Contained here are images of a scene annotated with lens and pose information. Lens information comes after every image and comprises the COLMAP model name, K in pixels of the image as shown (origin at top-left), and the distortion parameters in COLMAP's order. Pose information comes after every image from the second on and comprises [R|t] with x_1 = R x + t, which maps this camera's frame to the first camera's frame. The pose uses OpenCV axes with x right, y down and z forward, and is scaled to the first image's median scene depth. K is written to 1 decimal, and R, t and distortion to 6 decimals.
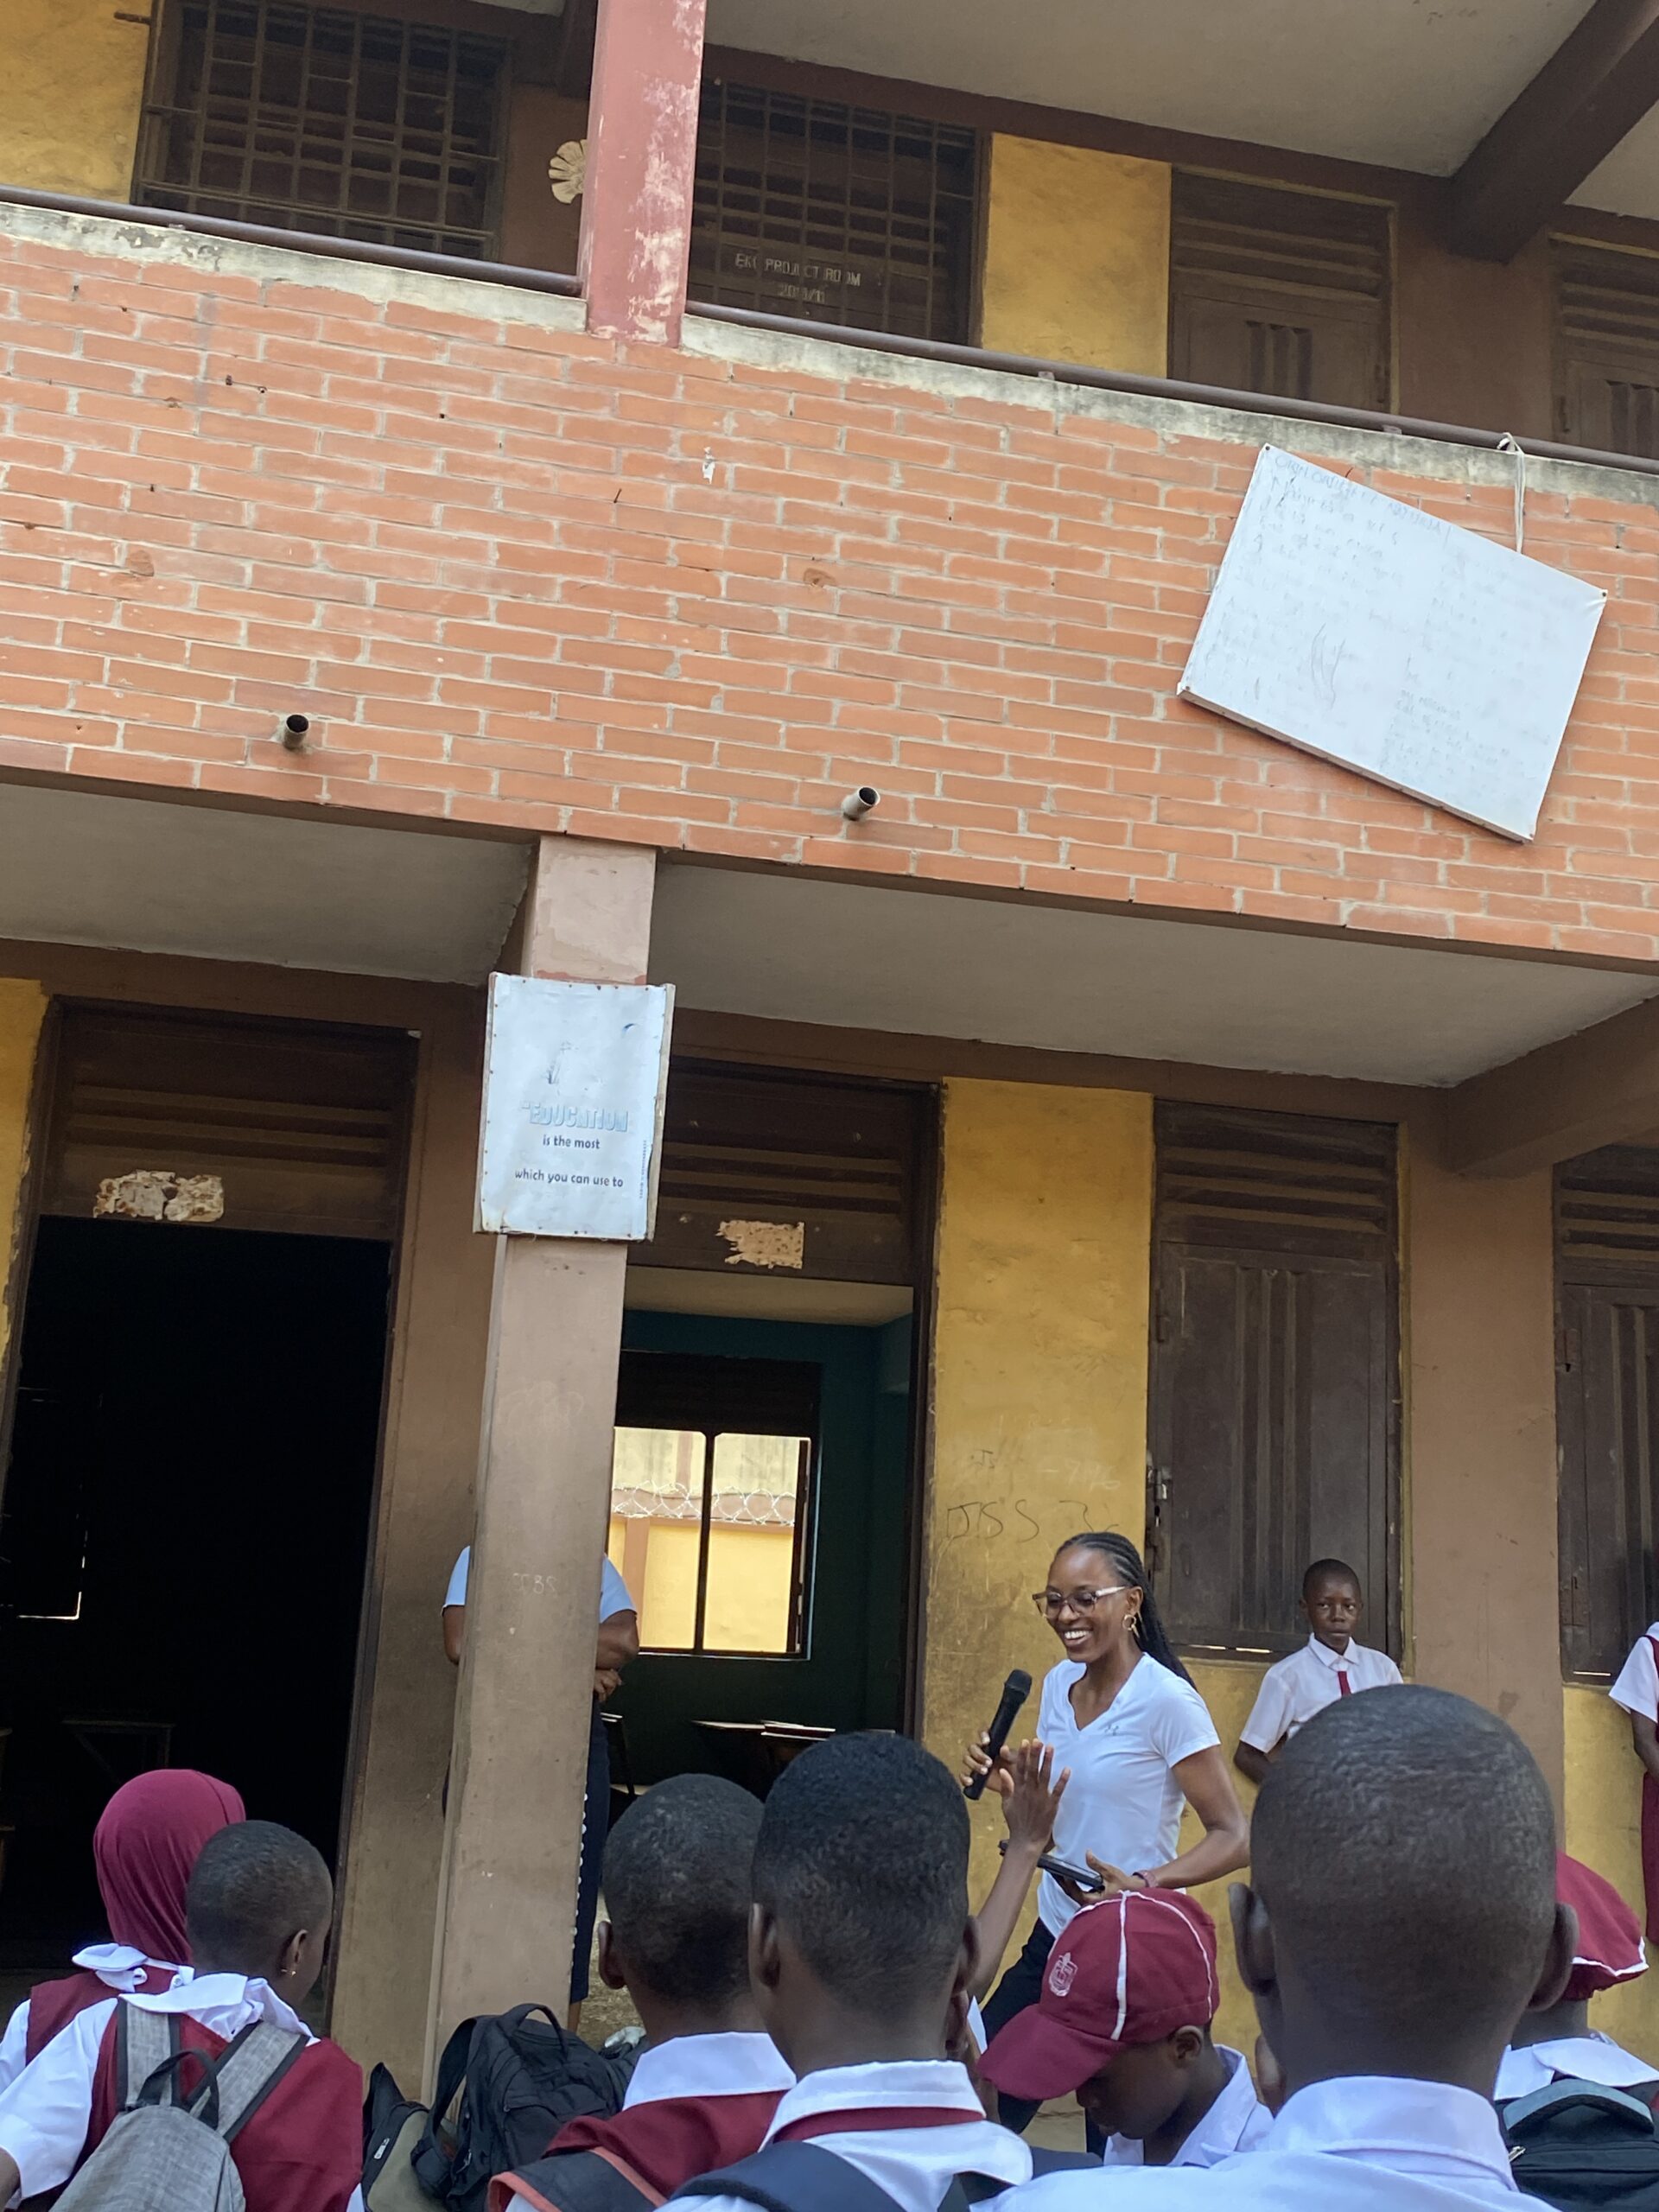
lens RADIAL K [[2627.9, 0, 872.9], [0, 2627.9, 1064.9], [0, 0, 1]] dist [0.083668, 0.000000]
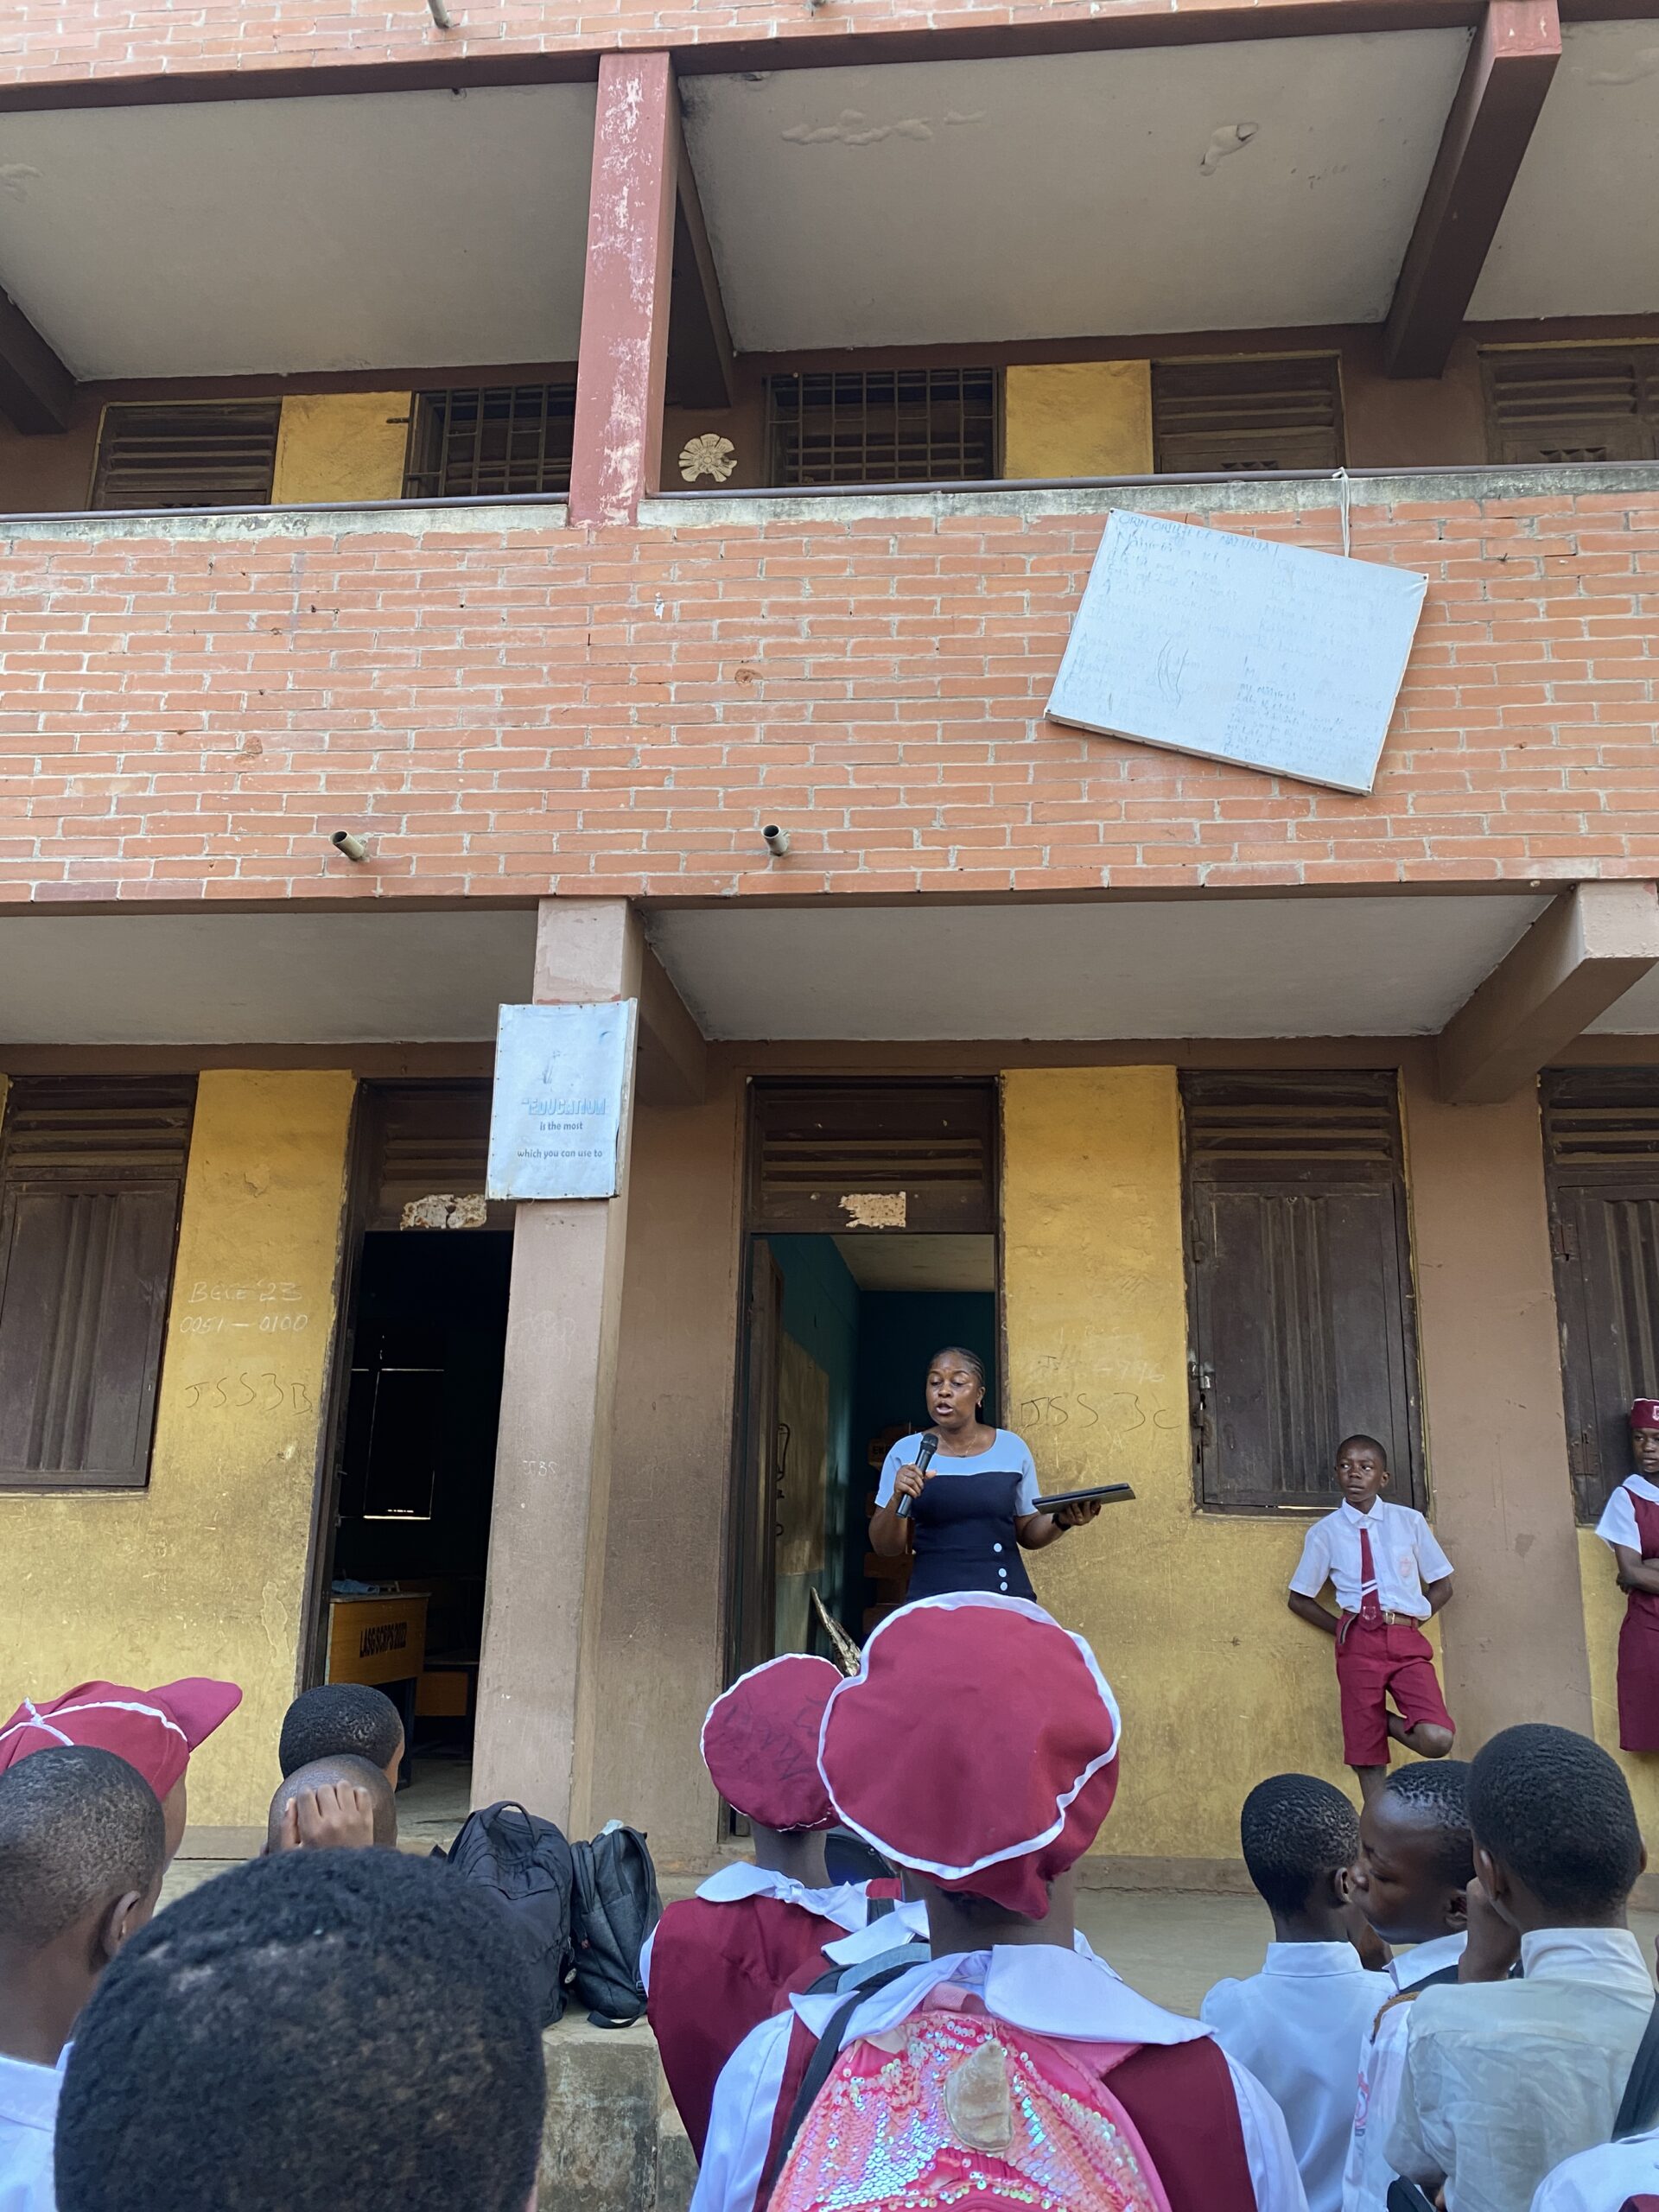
lens RADIAL K [[1686.2, 0, 849.5], [0, 1686.2, 1106.5], [0, 0, 1]] dist [0.043094, -0.084638]
pose [[0.947260, -0.108175, -0.301656, 0.247500], [0.097640, 0.993973, -0.049833, 0.068468], [0.305229, 0.017751, 0.952114, 0.231207]]
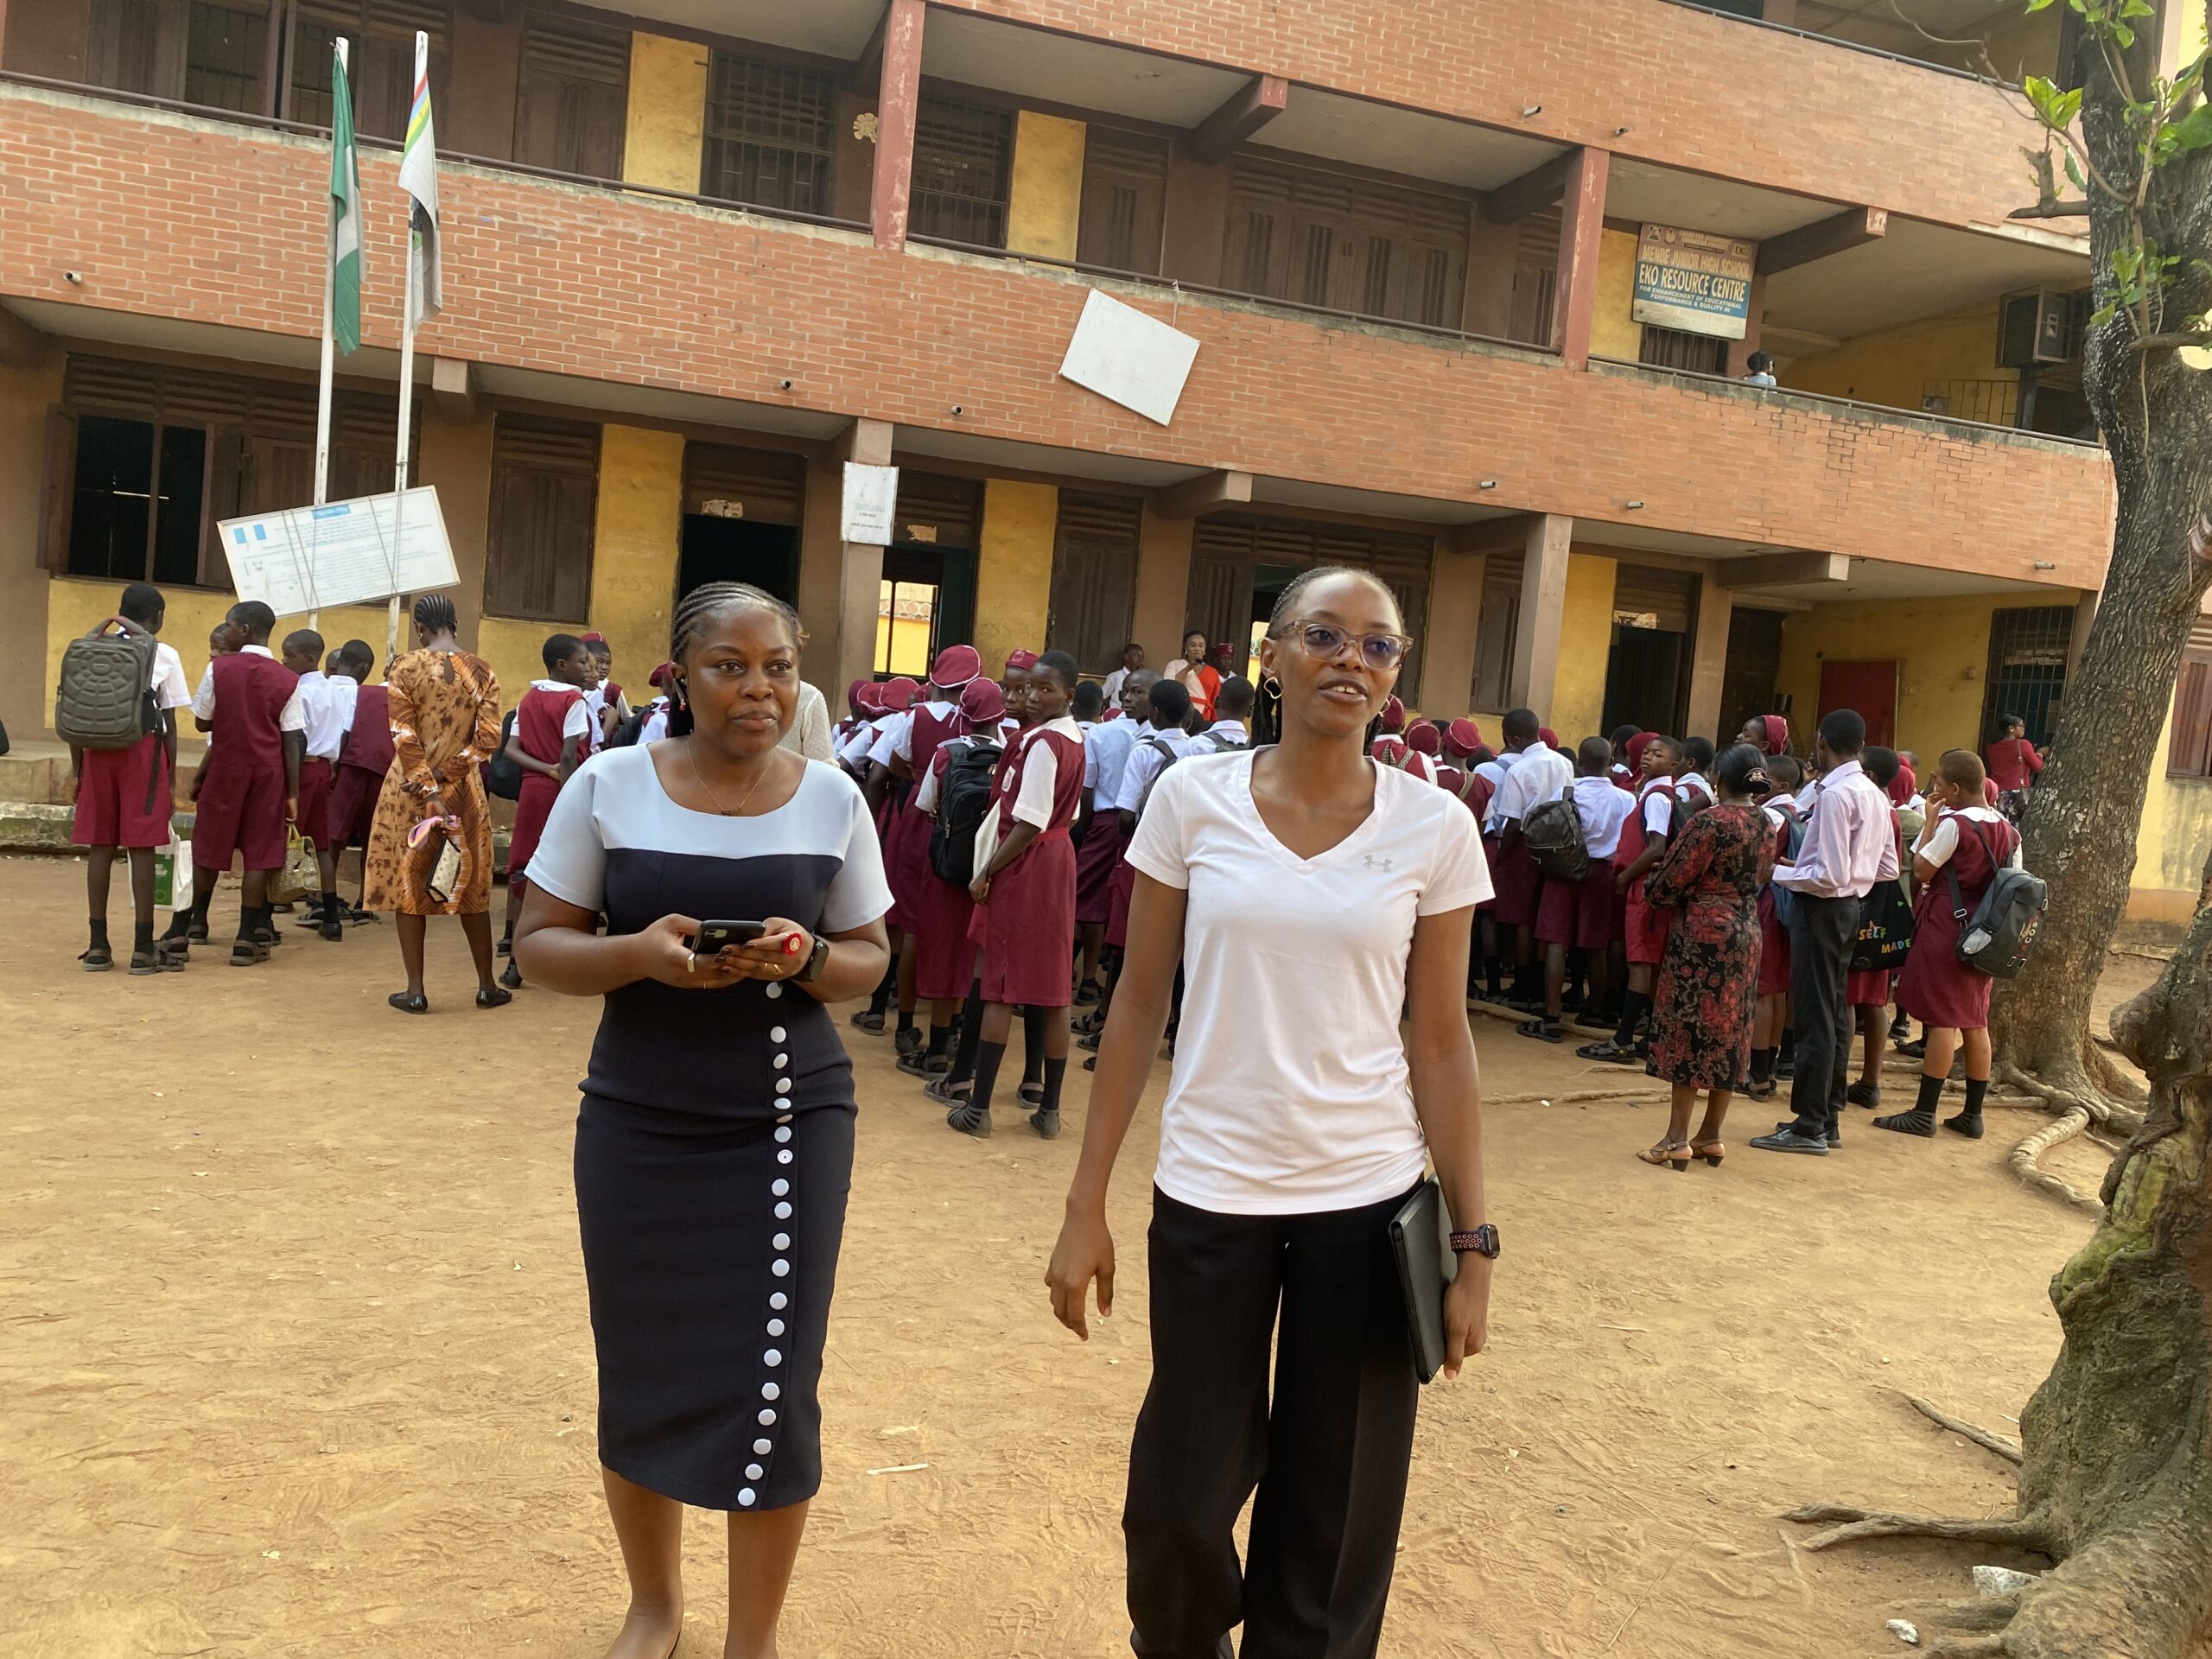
lens RADIAL K [[1686.2, 0, 1103.2], [0, 1686.2, 833.4], [0, 0, 1]] dist [0.043094, -0.084638]
pose [[0.996260, 0.035876, 0.078608, 0.028445], [-0.057538, 0.954145, 0.293764, -0.215367], [-0.064464, -0.297188, 0.952640, -1.118034]]
